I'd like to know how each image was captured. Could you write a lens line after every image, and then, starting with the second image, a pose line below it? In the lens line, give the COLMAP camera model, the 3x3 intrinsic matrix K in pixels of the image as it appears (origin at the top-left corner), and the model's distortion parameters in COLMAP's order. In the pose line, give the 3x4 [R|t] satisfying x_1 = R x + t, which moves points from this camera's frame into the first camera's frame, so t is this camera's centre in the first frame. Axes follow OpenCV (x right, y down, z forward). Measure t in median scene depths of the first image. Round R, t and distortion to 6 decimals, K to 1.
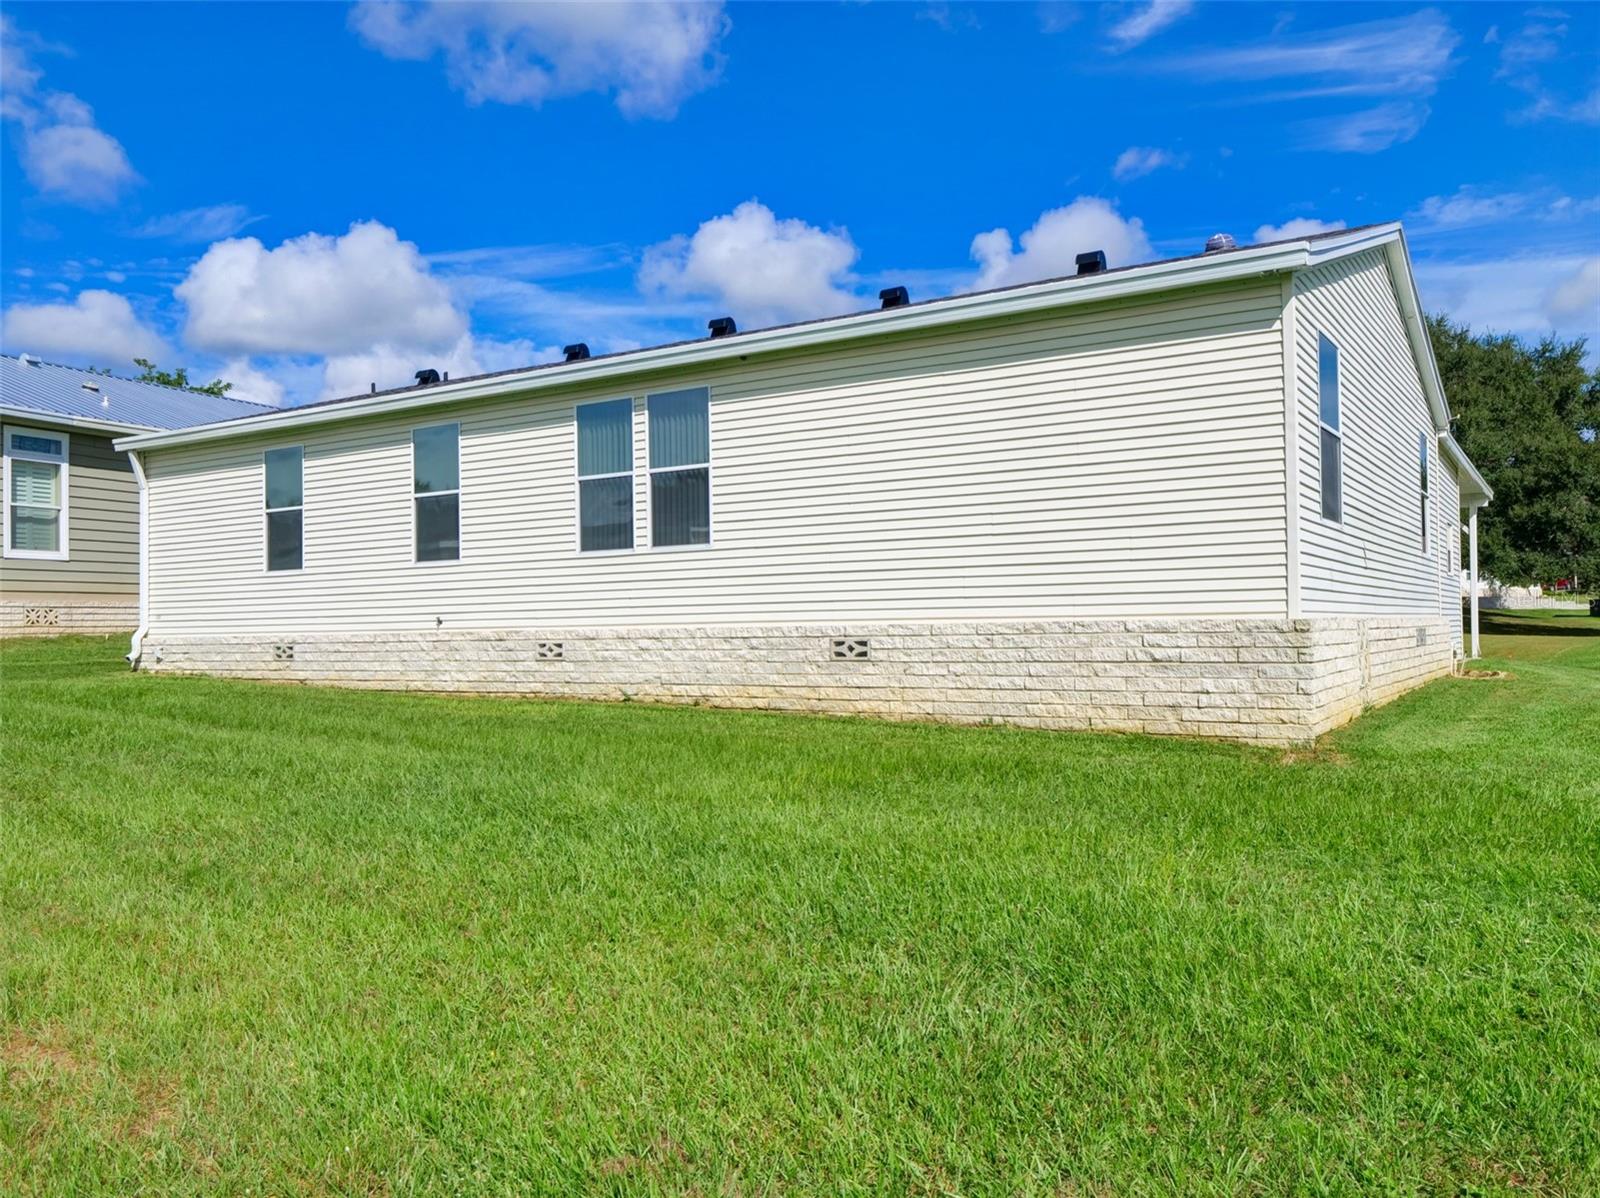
lens RADIAL K [[1282.8, 0, 798.4], [0, 1282.8, 597.2], [0, 0, 1]] dist [-0.000245, -0.000026]
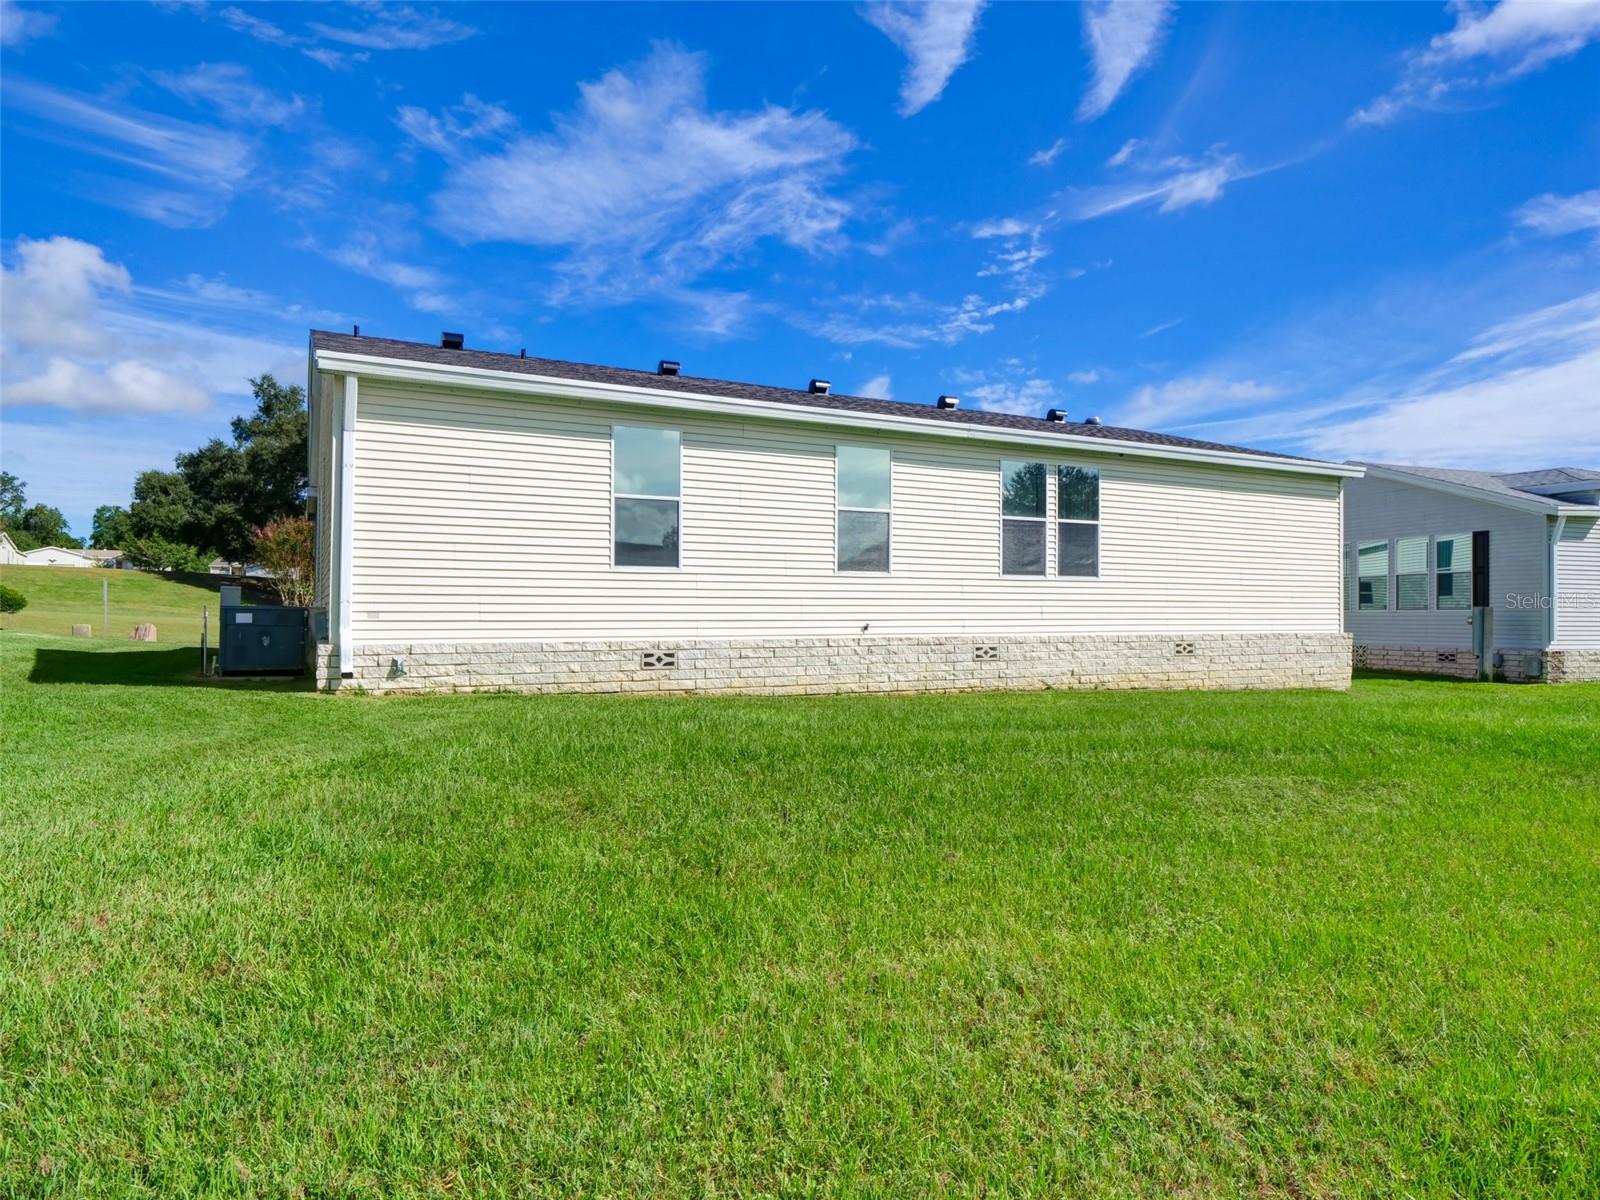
lens RADIAL K [[926.1, 0, 799.4], [0, 926.1, 612.9], [0, 0, 1]] dist [0.002603, 0.000092]
pose [[0.521491, 0.035129, 0.852533, -1.088577], [-0.016249, 0.999380, -0.031241, 0.035455], [-0.853102, 0.002440, 0.521739, 0.712066]]
